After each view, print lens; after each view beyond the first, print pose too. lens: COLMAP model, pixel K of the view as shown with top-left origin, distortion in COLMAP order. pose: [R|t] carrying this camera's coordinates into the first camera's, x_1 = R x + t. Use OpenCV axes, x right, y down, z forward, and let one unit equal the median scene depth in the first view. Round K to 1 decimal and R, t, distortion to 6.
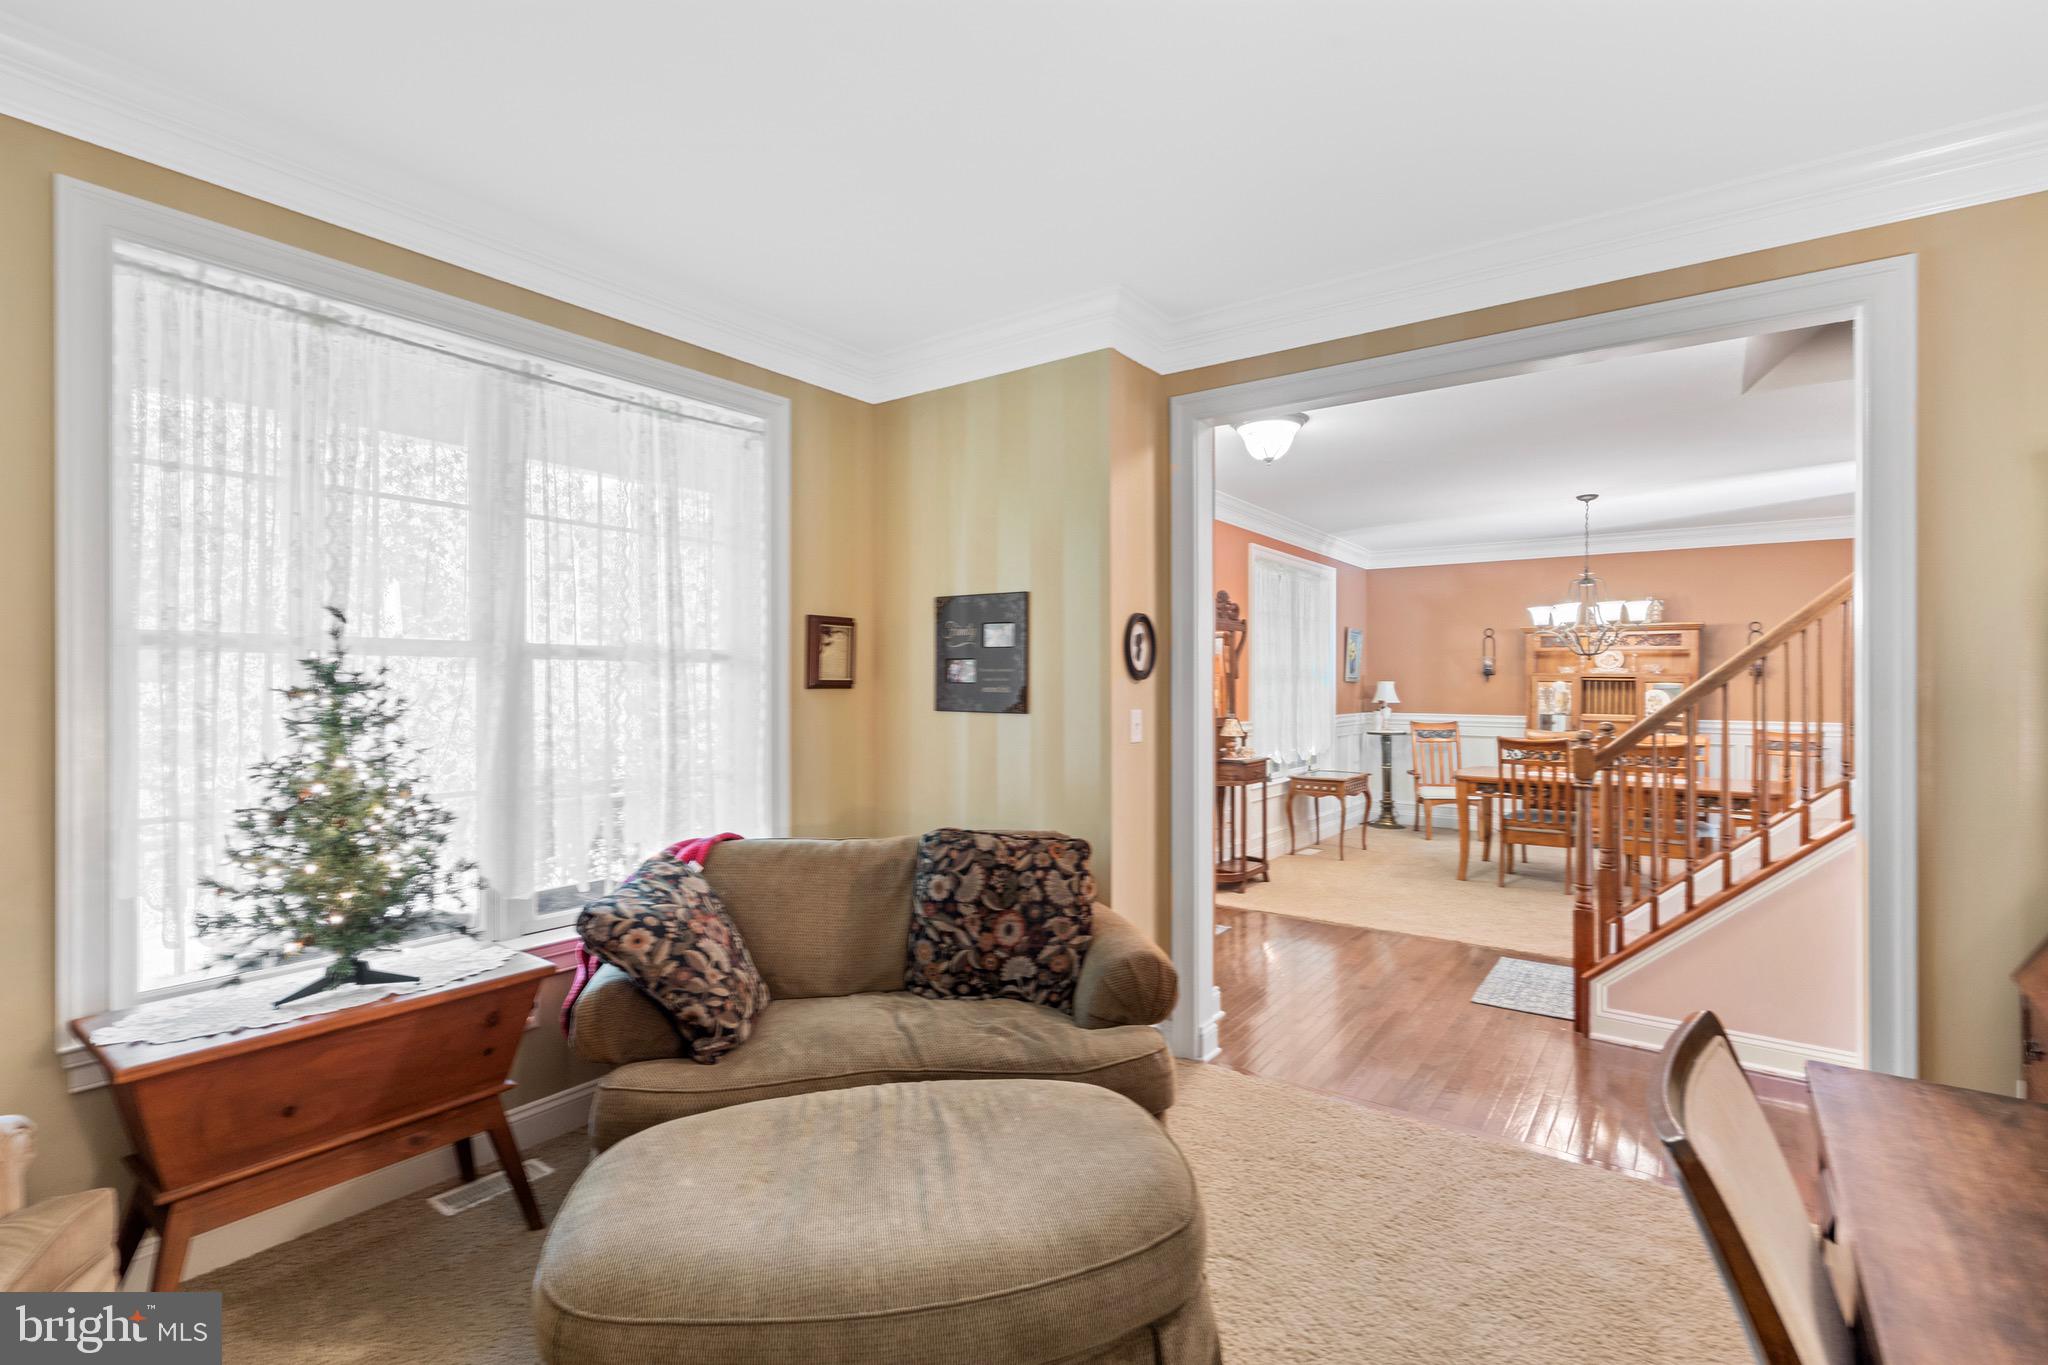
lens RADIAL K [[954.7, 0, 1024.0], [0, 954.7, 682.5], [0, 0, 1]] dist [0.000046, 0.000164]
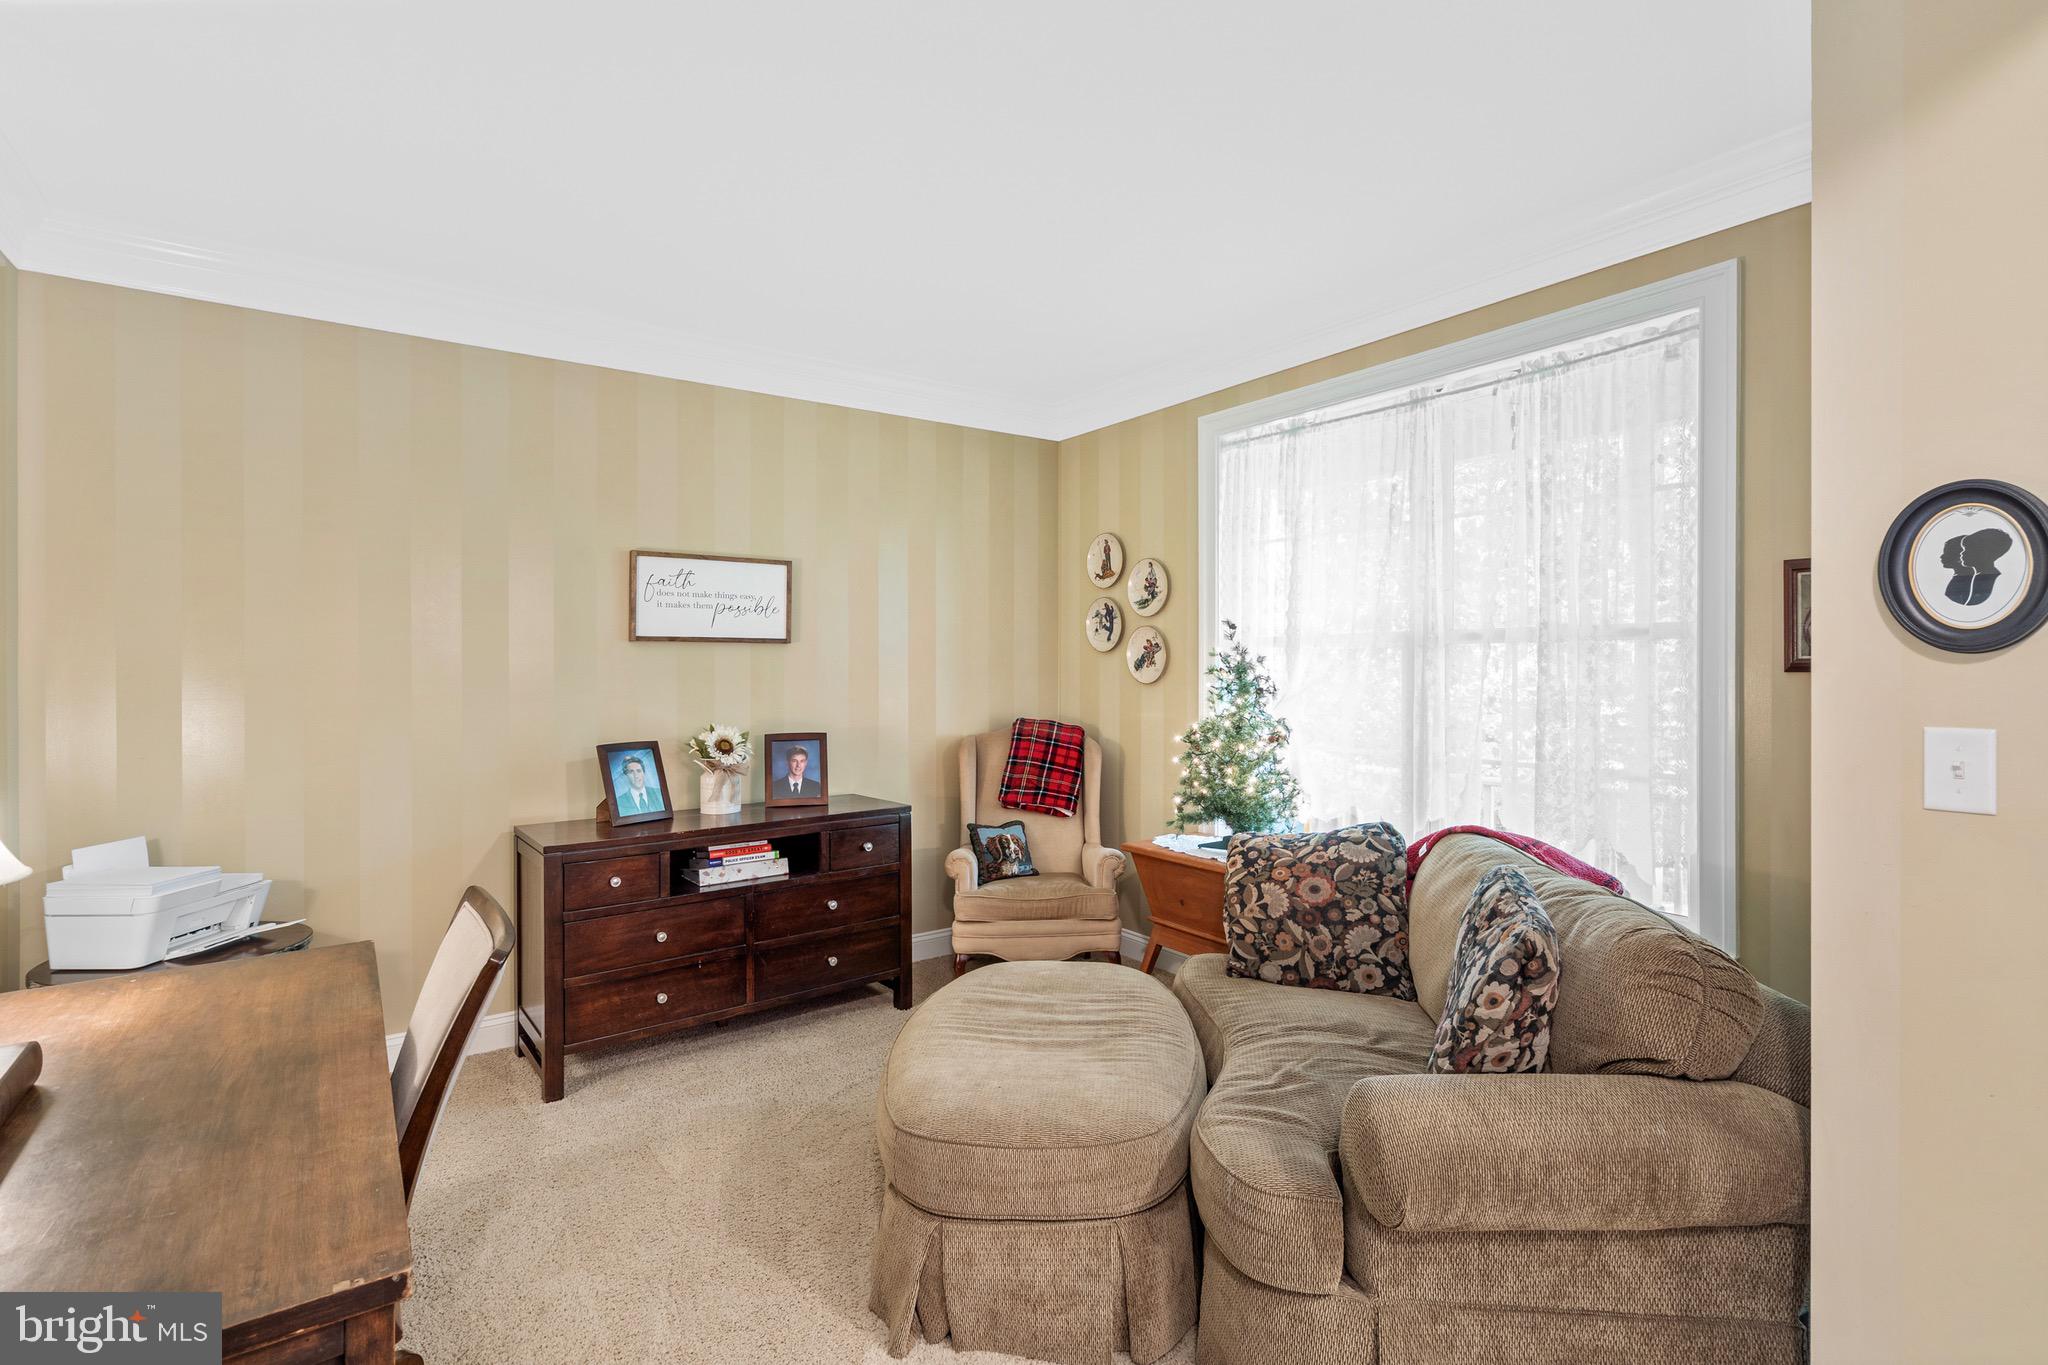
lens RADIAL K [[954.7, 0, 1024.0], [0, 954.7, 682.5], [0, 0, 1]] dist [0.000046, 0.000164]
pose [[-0.320804, 0.013441, -0.947050, 0.784686], [0.004058, 0.999910, 0.012817, 0.004108], [0.947137, 0.000269, -0.320830, 0.976727]]
